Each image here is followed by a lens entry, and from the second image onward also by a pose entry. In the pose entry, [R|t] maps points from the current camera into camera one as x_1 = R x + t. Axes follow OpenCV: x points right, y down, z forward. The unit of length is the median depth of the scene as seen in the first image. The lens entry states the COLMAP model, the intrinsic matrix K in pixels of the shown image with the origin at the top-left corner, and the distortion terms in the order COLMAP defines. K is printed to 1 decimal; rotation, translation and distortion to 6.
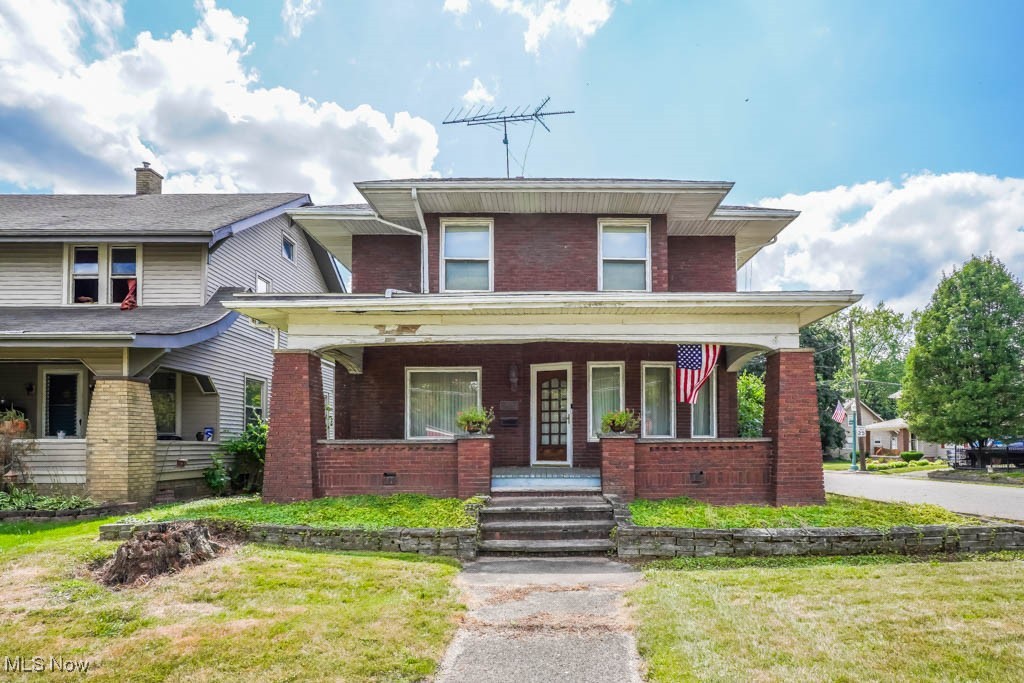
lens RADIAL K [[611.3, 0, 514.1], [0, 611.3, 394.0], [0, 0, 1]] dist [-0.029253, 0.000840]
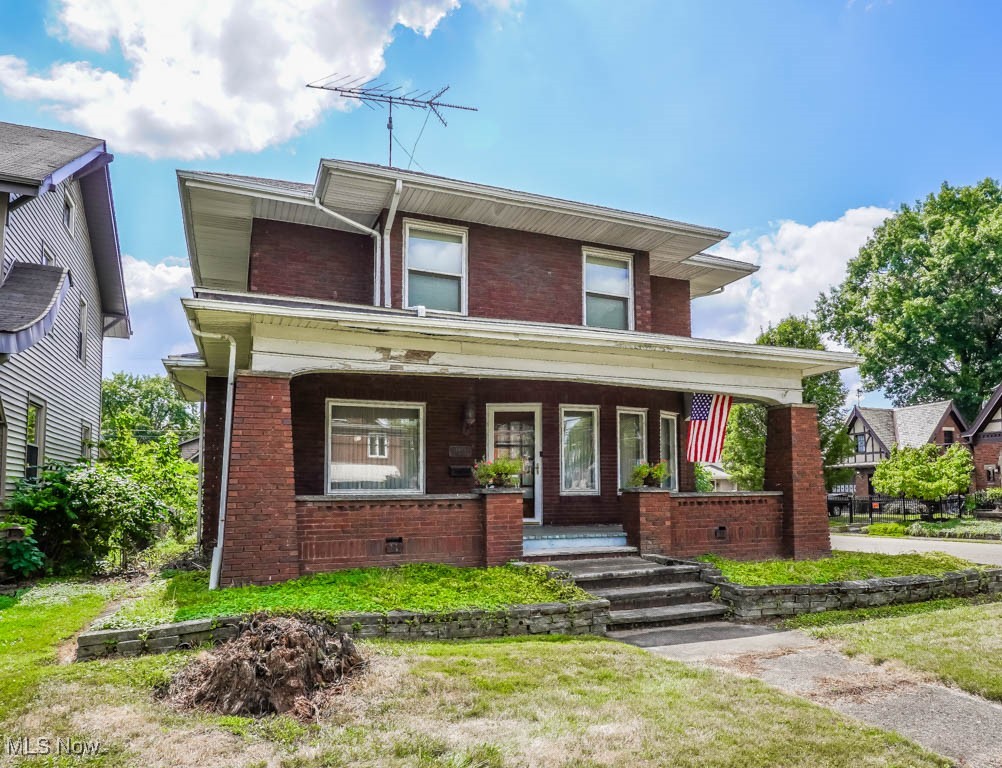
lens RADIAL K [[740.2, 0, 546.0], [0, 740.2, 386.5], [0, 0, 1]] dist [-0.015288, -0.001127]
pose [[0.900734, 0.057649, 0.430530, -0.396488], [-0.030672, 0.997121, -0.069348, -0.003572], [-0.433288, 0.049259, 0.899908, 0.050506]]
